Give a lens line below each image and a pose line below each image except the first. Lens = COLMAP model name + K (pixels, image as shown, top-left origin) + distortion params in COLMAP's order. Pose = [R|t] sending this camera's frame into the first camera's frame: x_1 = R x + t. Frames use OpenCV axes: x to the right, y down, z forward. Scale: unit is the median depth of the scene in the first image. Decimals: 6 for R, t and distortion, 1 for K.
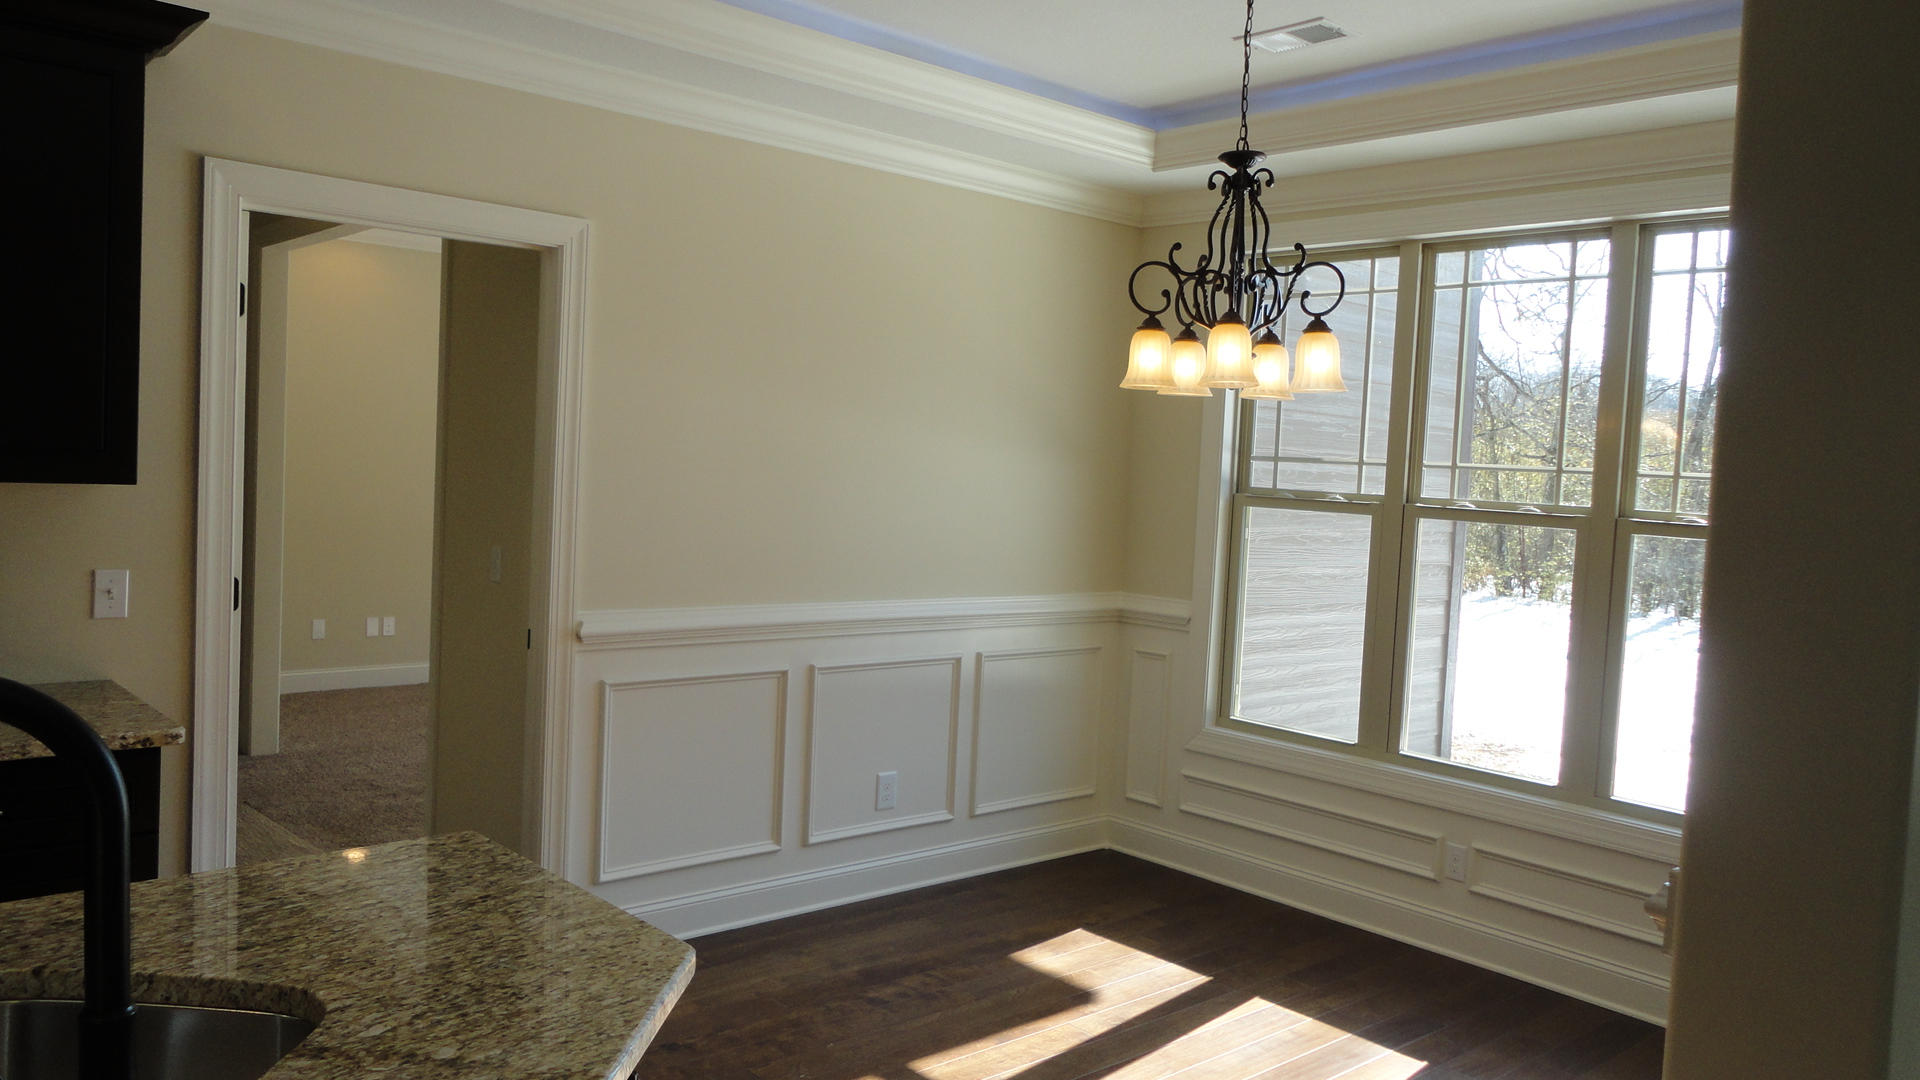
lens RADIAL K [[1380.0, 0, 955.3], [0, 1380.0, 524.1], [0, 0, 1]] dist [0.005454, 0.001722]
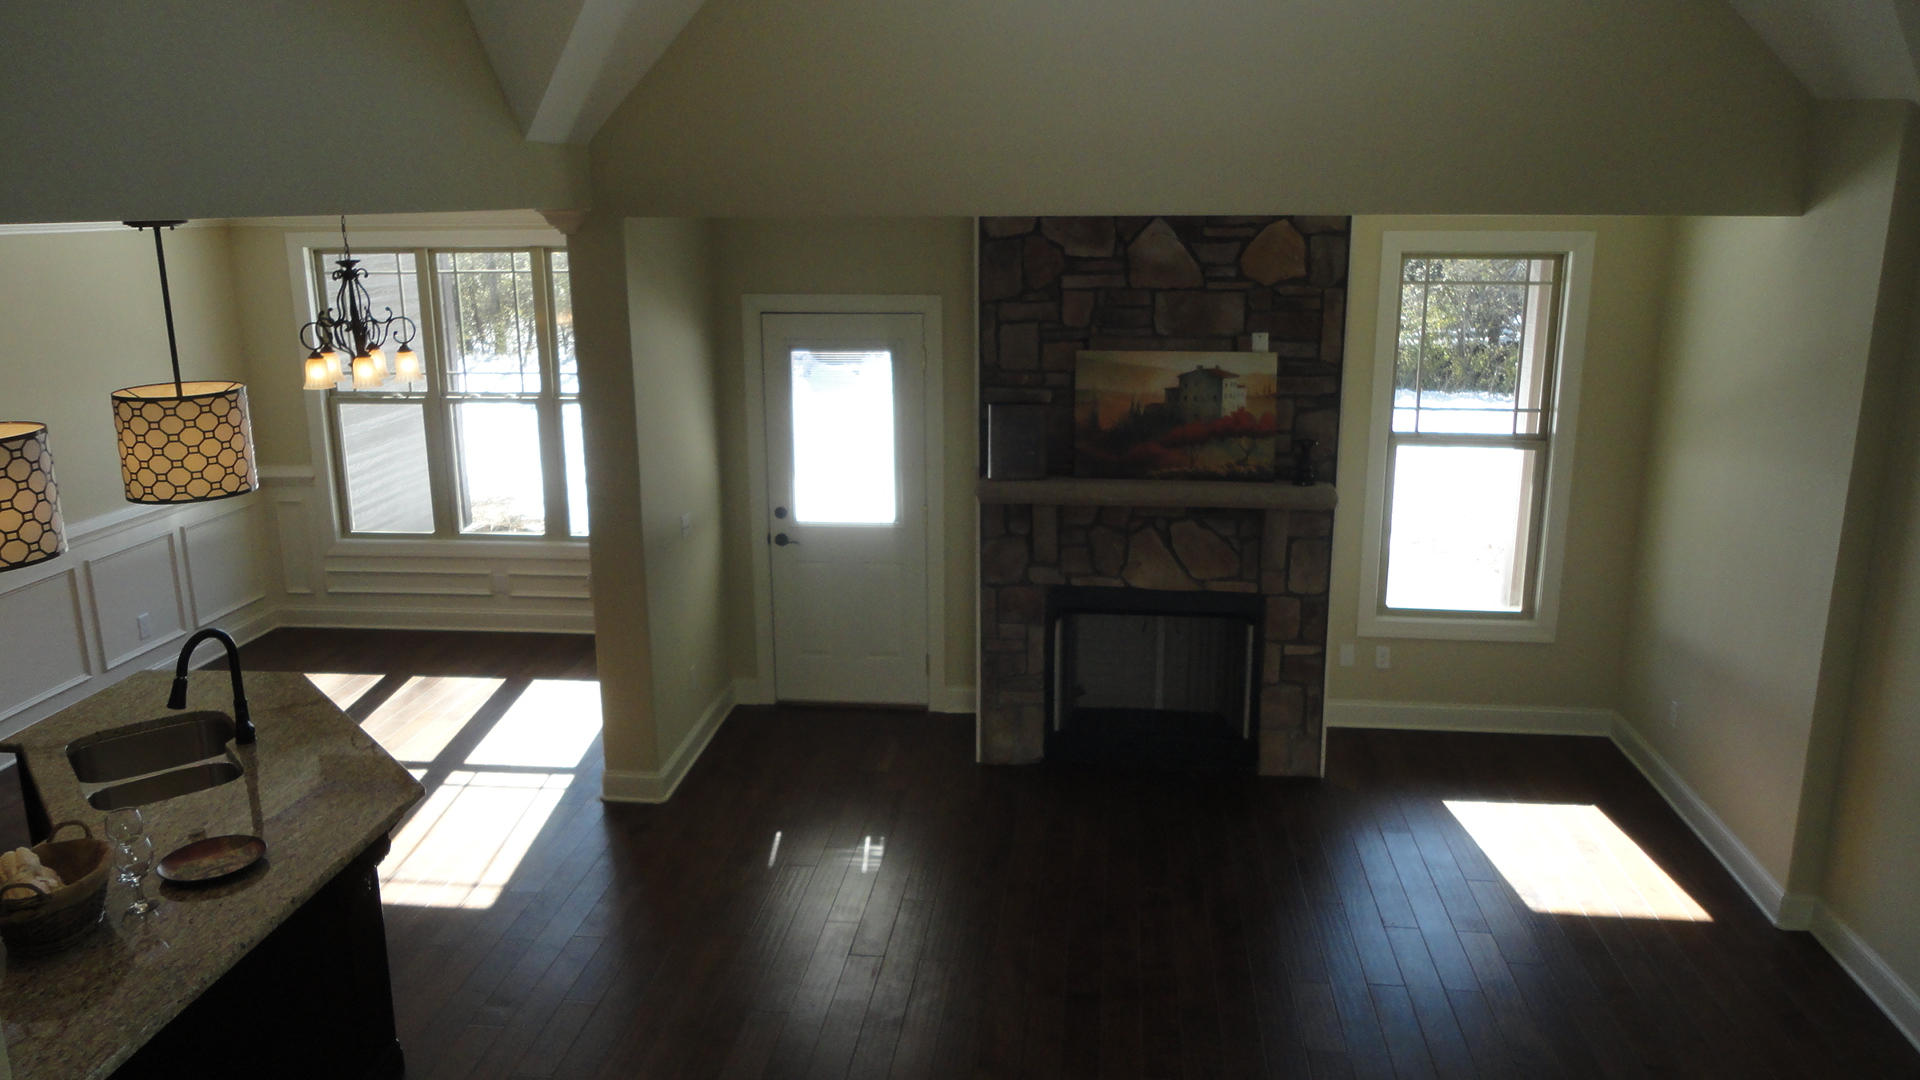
lens RADIAL K [[1380.0, 0, 955.3], [0, 1380.0, 524.1], [0, 0, 1]] dist [0.005454, 0.001722]
pose [[0.742026, -0.207029, 0.637602, -0.345591], [0.070043, 0.969855, 0.233397, -0.222579], [-0.666702, -0.128527, 0.734159, -0.758261]]
